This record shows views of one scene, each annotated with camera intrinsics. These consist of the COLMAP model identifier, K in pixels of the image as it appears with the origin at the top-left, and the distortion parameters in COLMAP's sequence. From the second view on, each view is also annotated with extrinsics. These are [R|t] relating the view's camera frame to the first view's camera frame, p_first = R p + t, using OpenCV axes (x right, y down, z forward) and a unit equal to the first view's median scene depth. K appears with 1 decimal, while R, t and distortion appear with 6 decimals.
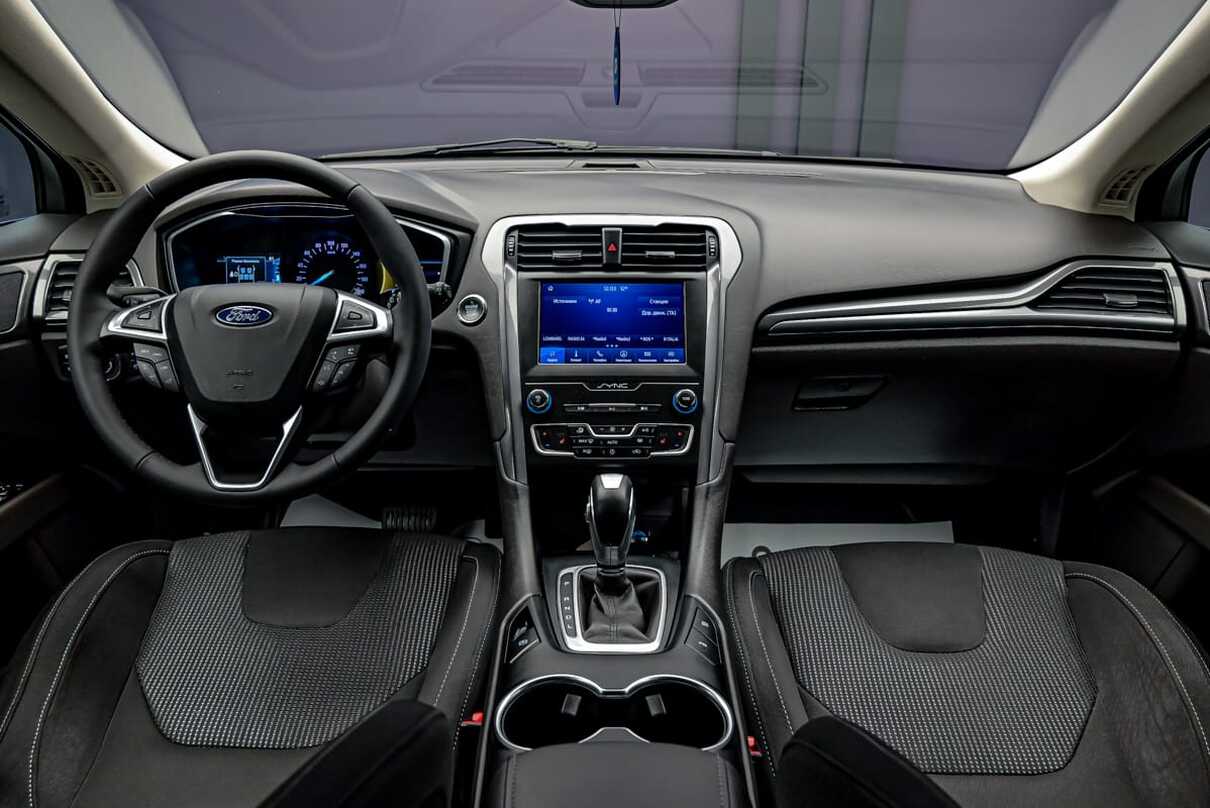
lens RADIAL K [[873.8, 0, 603.8], [0, 873.8, 407.6], [0, 0, 1]] dist [0.009146, 0.000572]
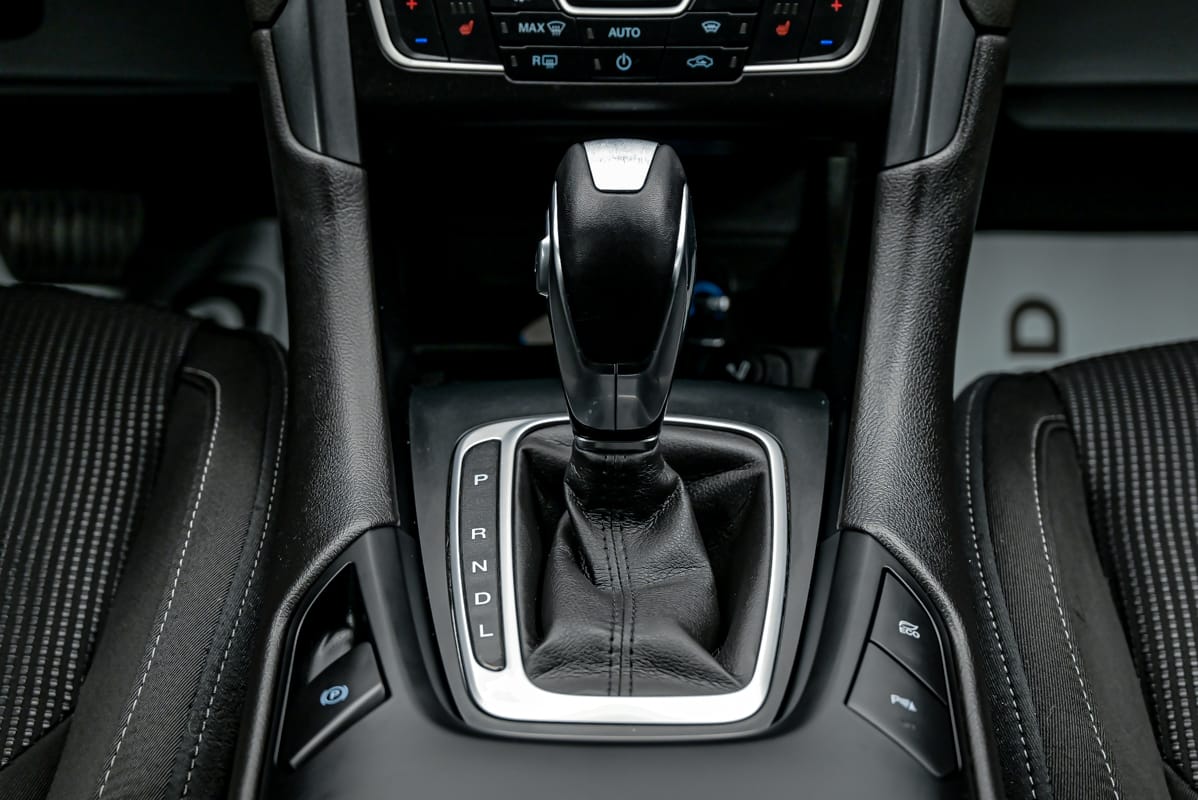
lens RADIAL K [[2023.8, 0, 609.5], [0, 2023.8, 408.7], [0, 0, 1]] dist [0.006460, 0.000000]
pose [[0.999989, 0.003724, -0.002749, 0.007436], [-0.002924, 0.968637, 0.248461, -0.011547], [0.003589, -0.248451, 0.968638, 0.270169]]
